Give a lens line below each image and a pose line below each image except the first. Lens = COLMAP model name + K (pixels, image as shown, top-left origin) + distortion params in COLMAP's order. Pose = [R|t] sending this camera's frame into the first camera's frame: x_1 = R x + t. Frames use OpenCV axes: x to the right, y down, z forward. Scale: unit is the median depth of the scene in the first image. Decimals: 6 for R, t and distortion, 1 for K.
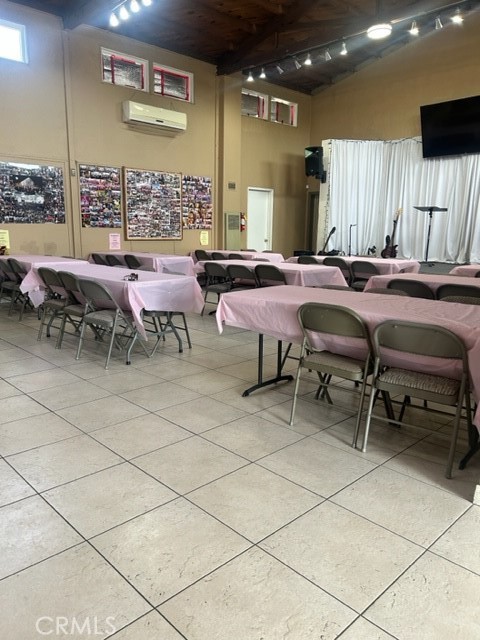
lens RADIAL K [[484.2, 0, 233.3], [0, 484.2, 322.4], [0, 0, 1]] dist [0.056205, -0.066610]
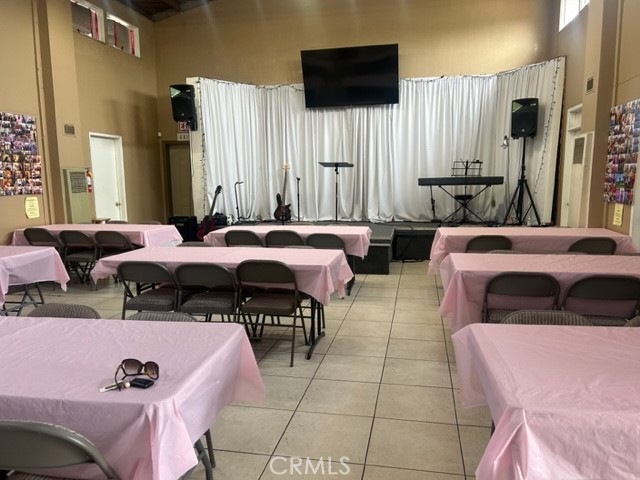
lens RADIAL K [[484.2, 0, 325.8], [0, 484.2, 245.1], [0, 0, 1]] dist [0.056205, -0.066610]
pose [[0.813584, -0.100678, 0.572665, -0.128926], [0.129850, 0.991482, -0.010168, -0.072987], [-0.566763, 0.082633, 0.819726, 0.271208]]
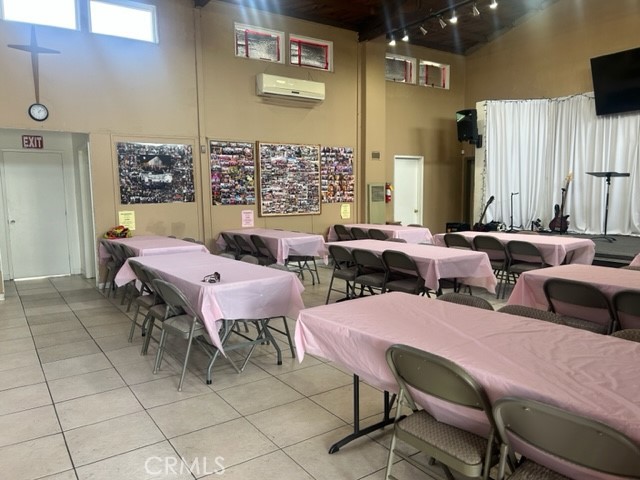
lens RADIAL K [[484.2, 0, 324.4], [0, 484.2, 245.1], [0, 0, 1]] dist [0.056205, -0.066610]
pose [[0.987651, -0.007650, -0.156483, 0.047653], [-0.005200, 0.996656, -0.081544, -0.036222], [0.156584, 0.081351, 0.984309, 0.092995]]
